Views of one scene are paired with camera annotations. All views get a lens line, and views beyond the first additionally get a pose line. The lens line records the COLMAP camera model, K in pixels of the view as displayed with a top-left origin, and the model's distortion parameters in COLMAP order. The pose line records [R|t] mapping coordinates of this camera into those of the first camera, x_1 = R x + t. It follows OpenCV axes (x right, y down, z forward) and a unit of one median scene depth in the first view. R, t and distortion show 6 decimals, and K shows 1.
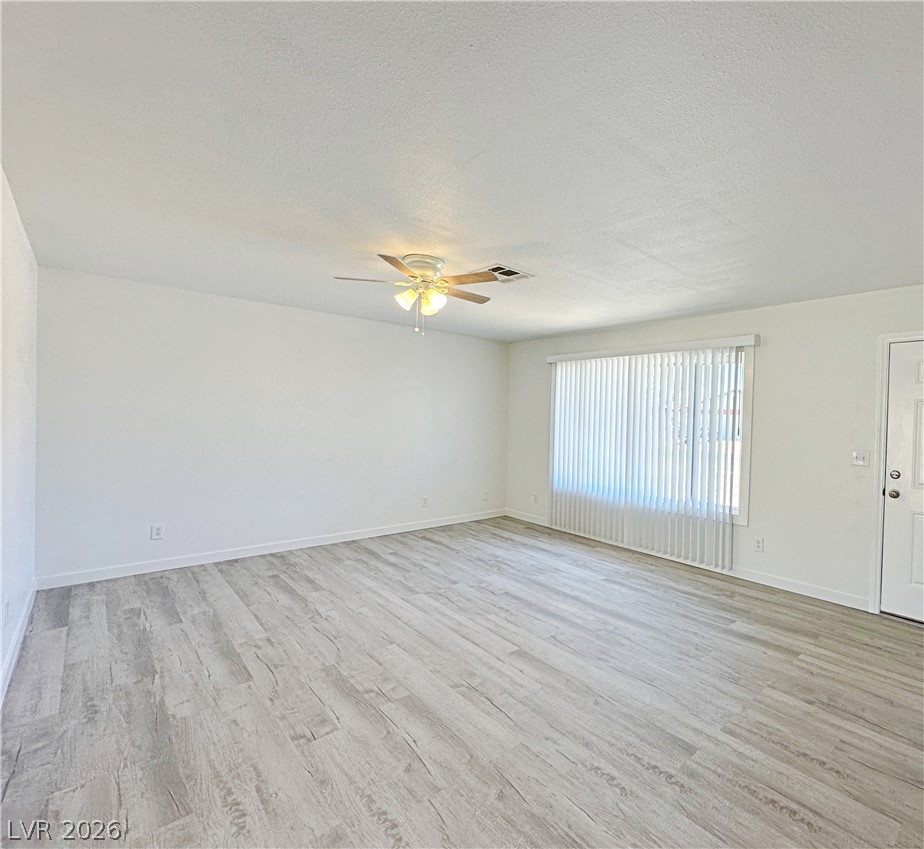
lens RADIAL K [[473.6, 0, 568.5], [0, 473.6, 426.3], [0, 0, 1]] dist [-0.005840, 0.001495]
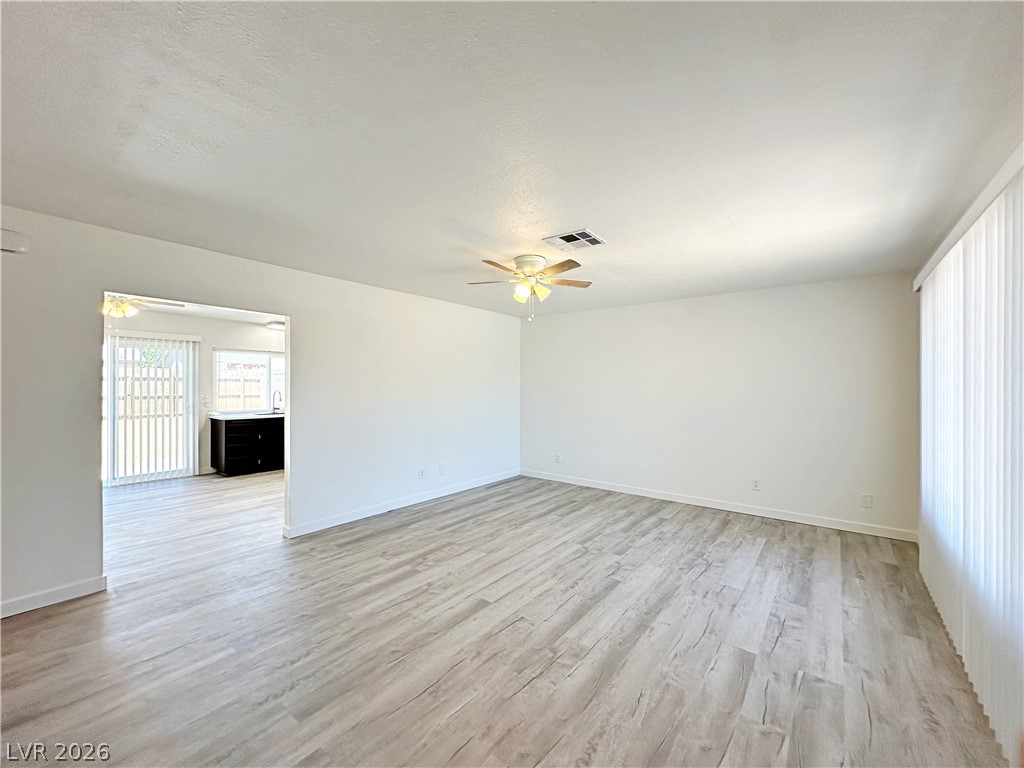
lens RADIAL K [[410.5, 0, 510.4], [0, 410.5, 384.9], [0, 0, 1]] dist [-0.003088, 0.000320]
pose [[0.108806, -0.028368, -0.993658, 0.665730], [-0.016563, 0.999402, -0.030346, 0.008823], [0.993925, 0.019760, 0.108271, 0.753120]]
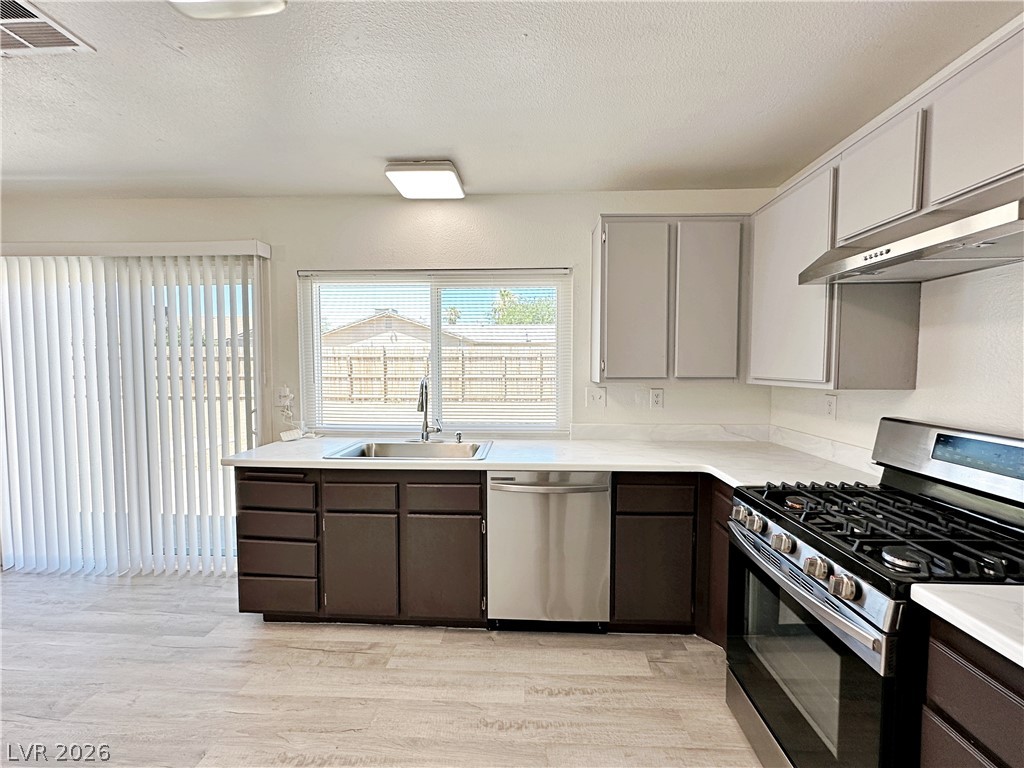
lens RADIAL K [[429.2, 0, 511.6], [0, 429.2, 384.7], [0, 0, 1]] dist [-0.002177, 0.000000]
pose [[-0.743685, 0.001832, -0.668528, -1.048452], [-0.033726, 0.998620, 0.040254, -0.028954], [0.667679, 0.052483, -0.742597, 0.472919]]
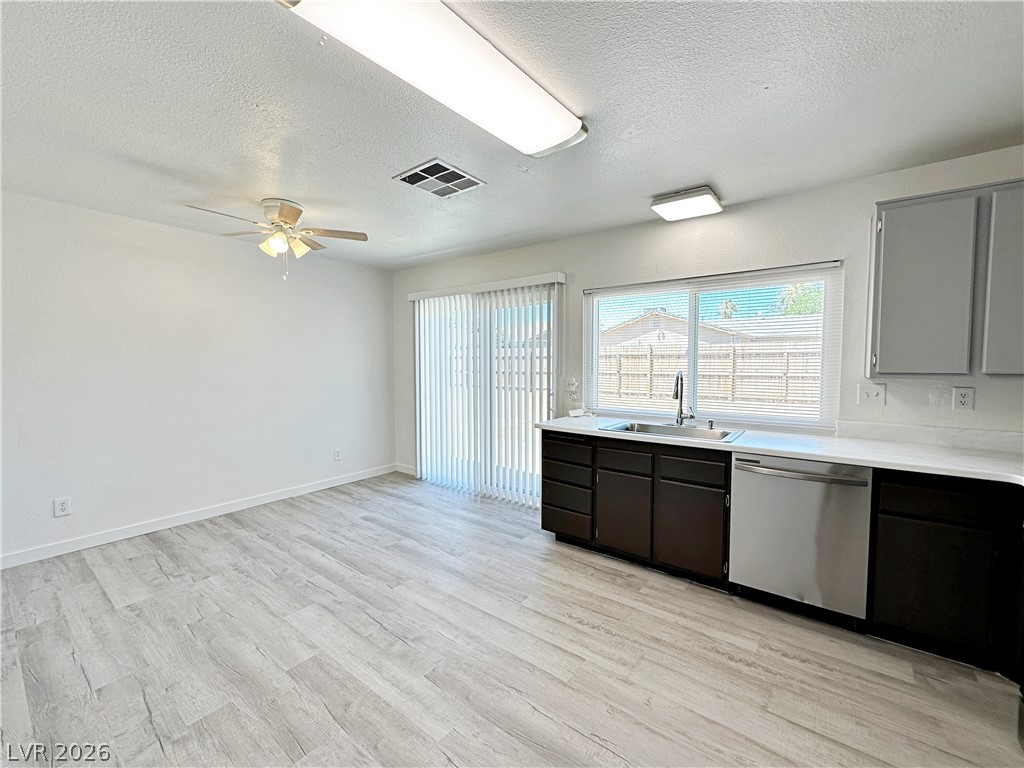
lens RADIAL K [[420.5, 0, 511.9], [0, 420.5, 384.6], [0, 0, 1]] dist [-0.004456, 0.000900]
pose [[-0.992083, -0.021942, -0.123650, -0.988965], [-0.030312, 0.997344, 0.066223, -0.025297], [0.121868, 0.069447, -0.990114, 0.623530]]
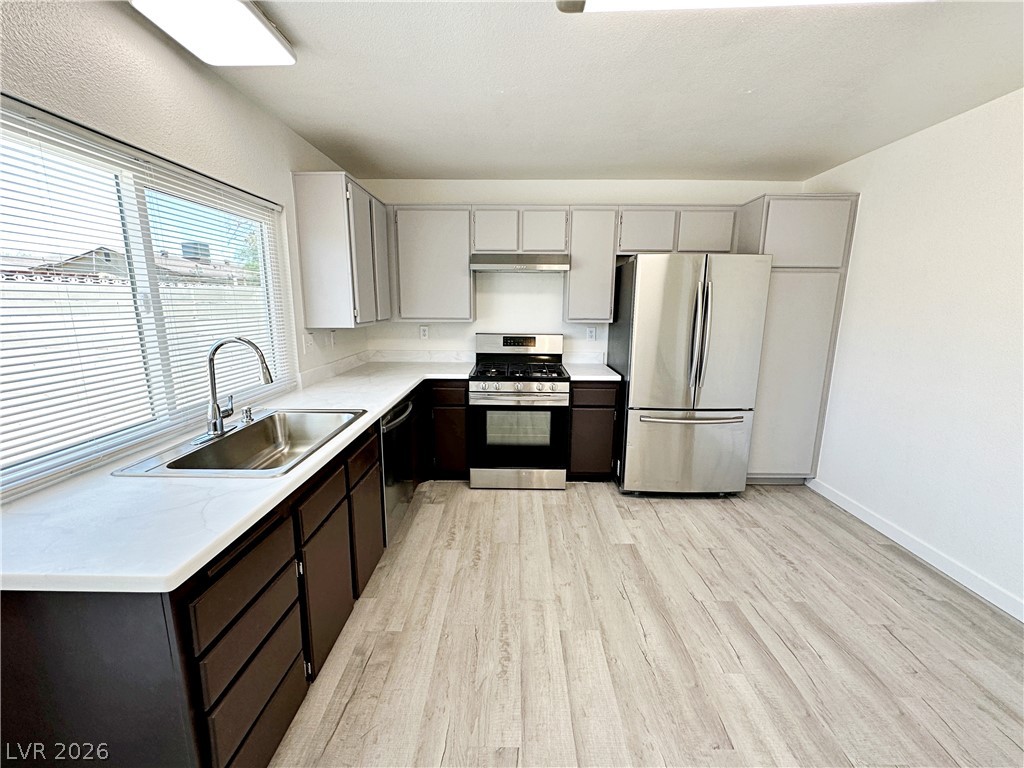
lens RADIAL K [[420.5, 0, 511.9], [0, 420.5, 384.6], [0, 0, 1]] dist [-0.004456, 0.000900]
pose [[0.695170, 0.114914, -0.709600, -0.859534], [0.002181, 0.986798, 0.161941, -0.030638], [0.718842, -0.114125, 0.685742, -0.250362]]
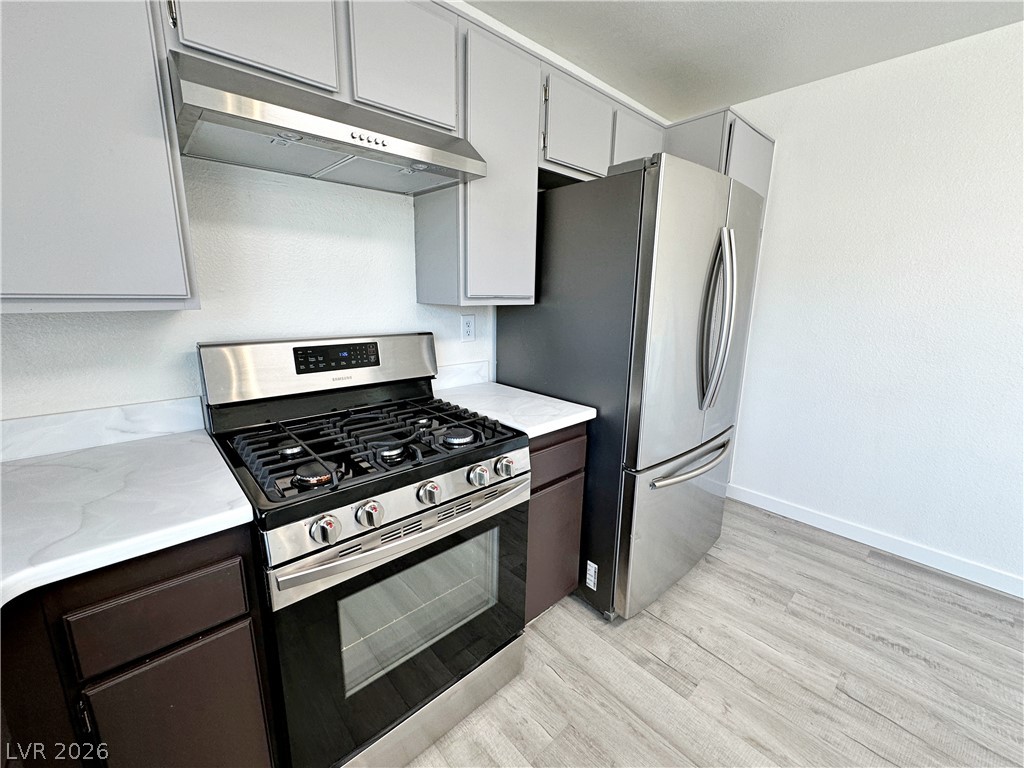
lens RADIAL K [[420.5, 0, 511.9], [0, 420.5, 384.6], [0, 0, 1]] dist [-0.004456, 0.000900]
pose [[0.998705, -0.003057, -0.050778, -1.397474], [0.013092, 0.980016, 0.198485, -0.020366], [0.049156, -0.198893, 0.978788, 0.084812]]
